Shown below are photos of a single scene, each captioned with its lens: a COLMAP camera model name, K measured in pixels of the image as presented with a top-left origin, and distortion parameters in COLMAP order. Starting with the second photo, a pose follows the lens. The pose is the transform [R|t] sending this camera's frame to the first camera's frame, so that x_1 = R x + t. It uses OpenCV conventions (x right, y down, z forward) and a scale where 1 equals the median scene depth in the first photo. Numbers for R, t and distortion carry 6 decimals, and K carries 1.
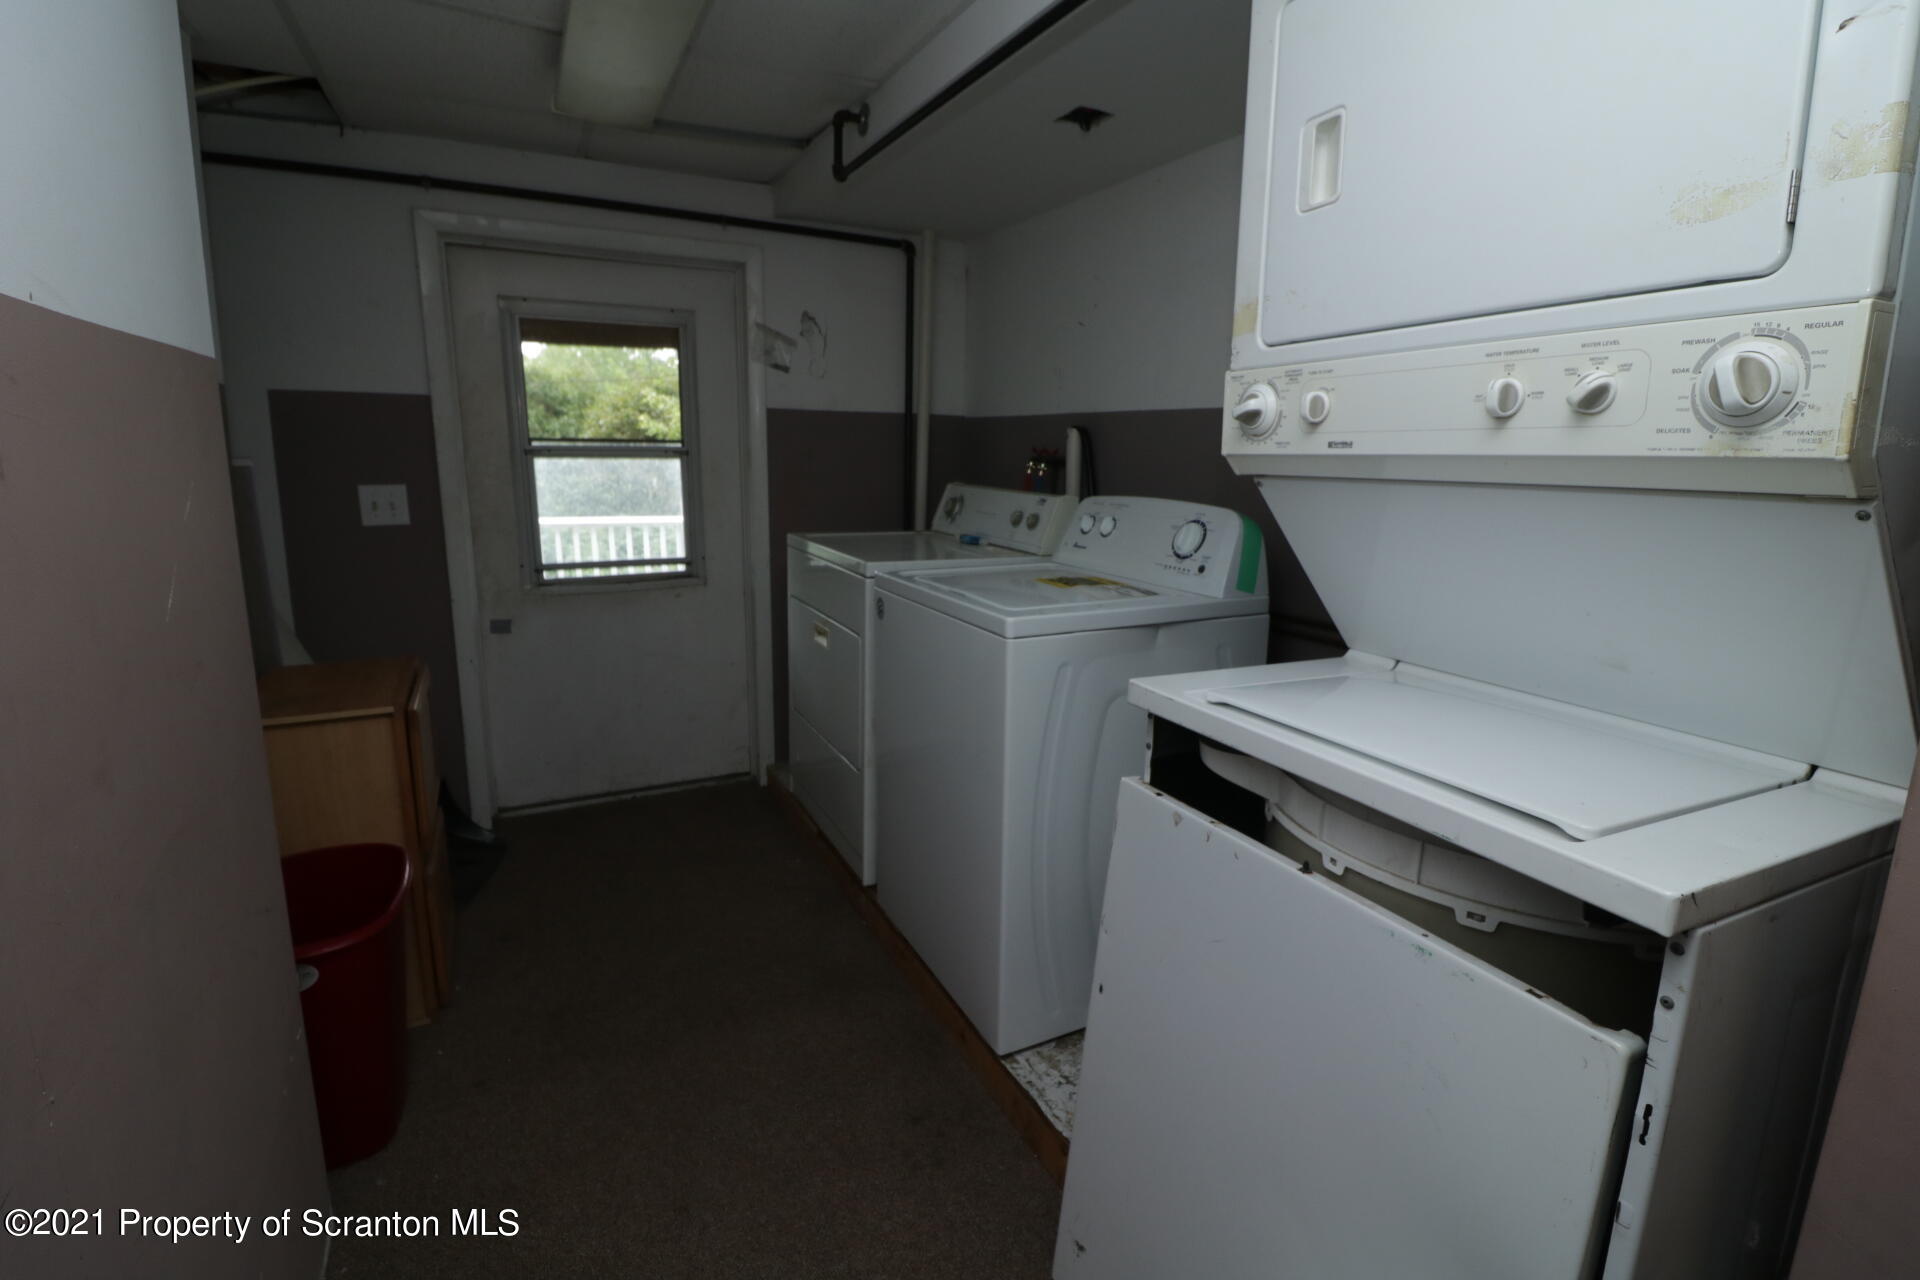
lens RADIAL K [[924.5, 0, 962.0], [0, 924.5, 639.1], [0, 0, 1]] dist [-0.022046, -0.001968]
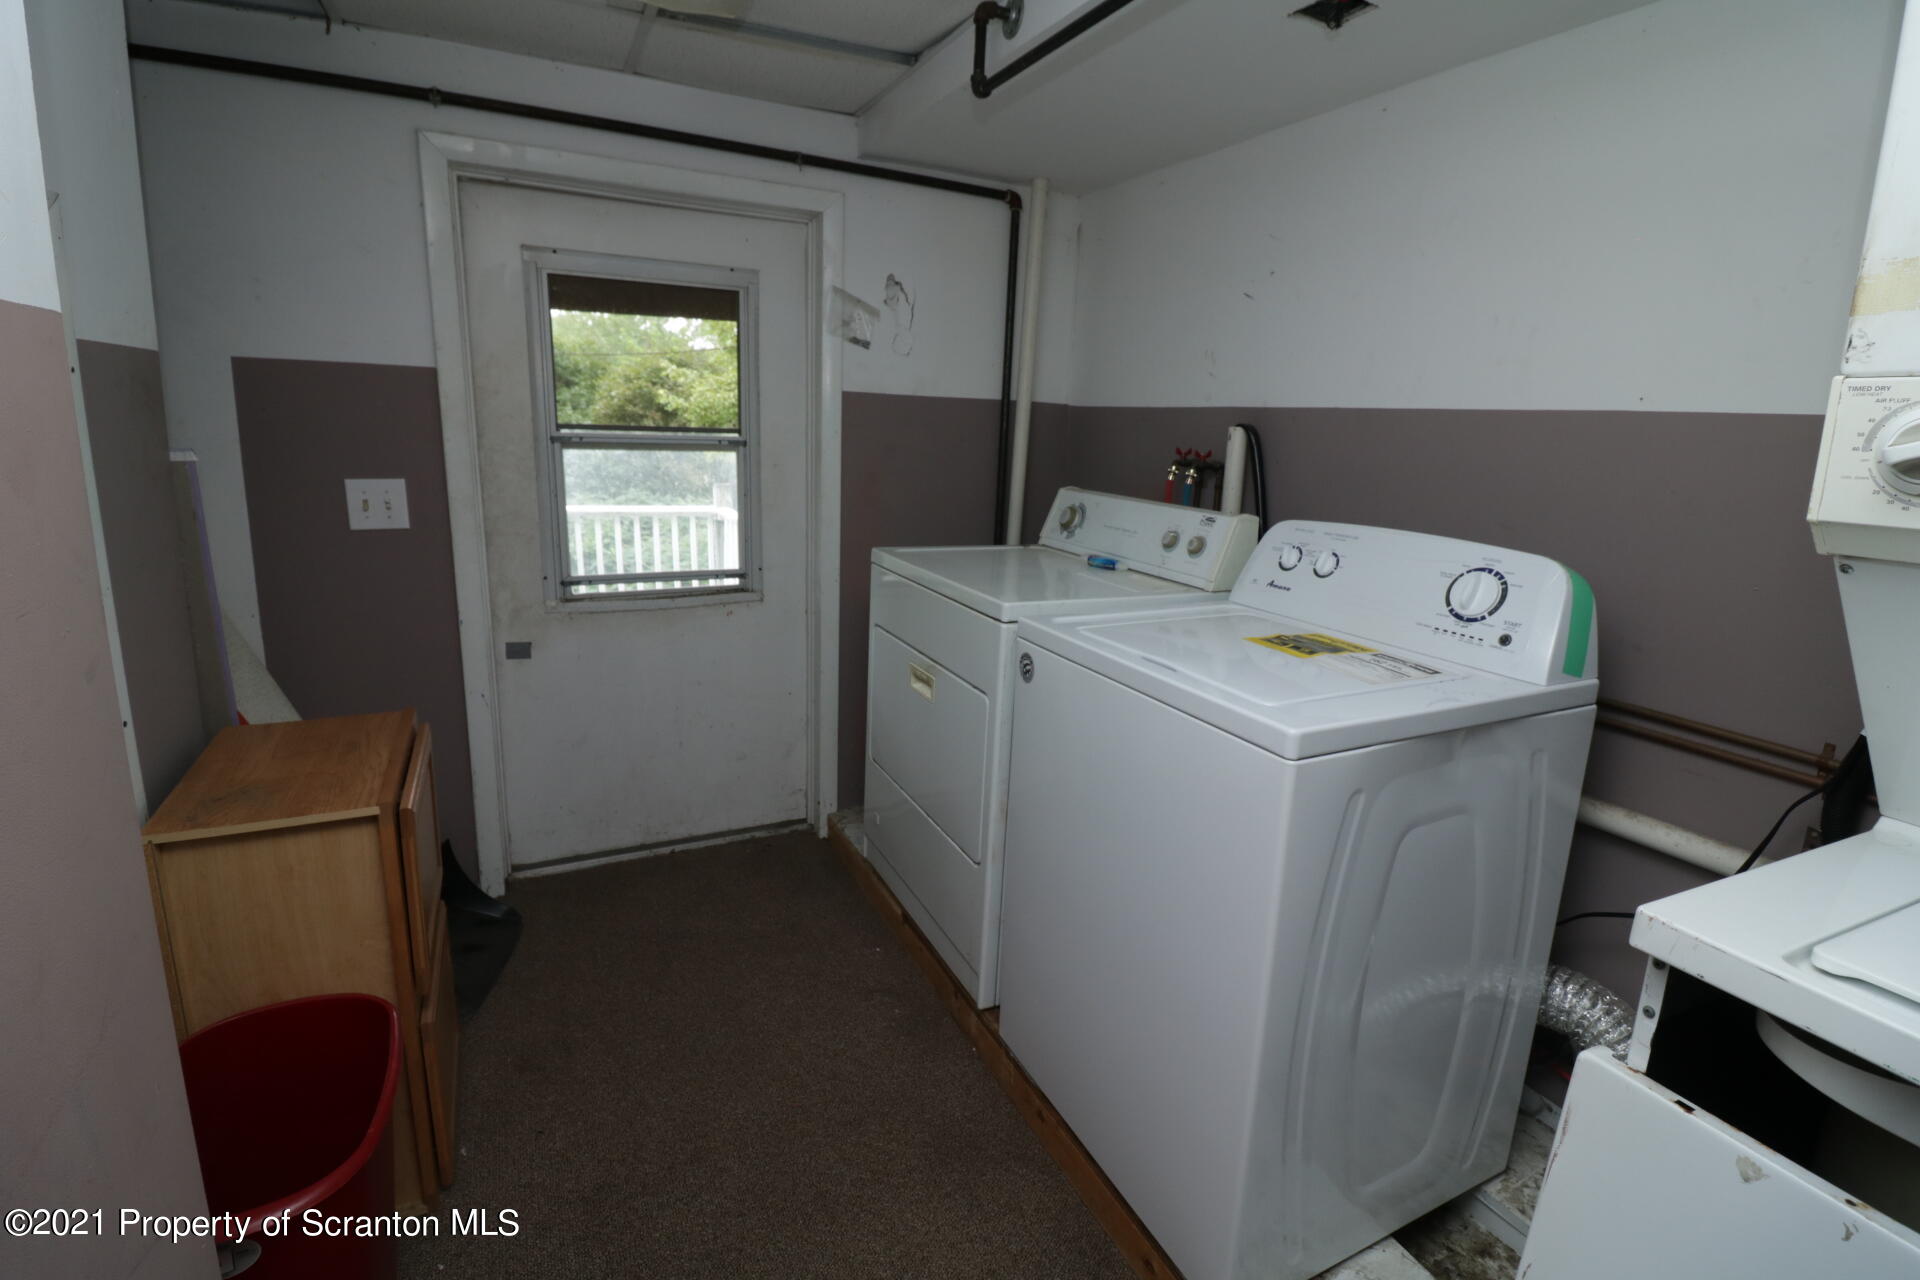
lens RADIAL K [[924.5, 0, 957.1], [0, 924.5, 634.6], [0, 0, 1]] dist [-0.022046, -0.001968]
pose [[0.999687, 0.023419, -0.008772, -0.111010], [-0.023250, 0.999551, 0.018875, -0.057925], [0.009210, -0.018665, 0.999783, 0.195604]]
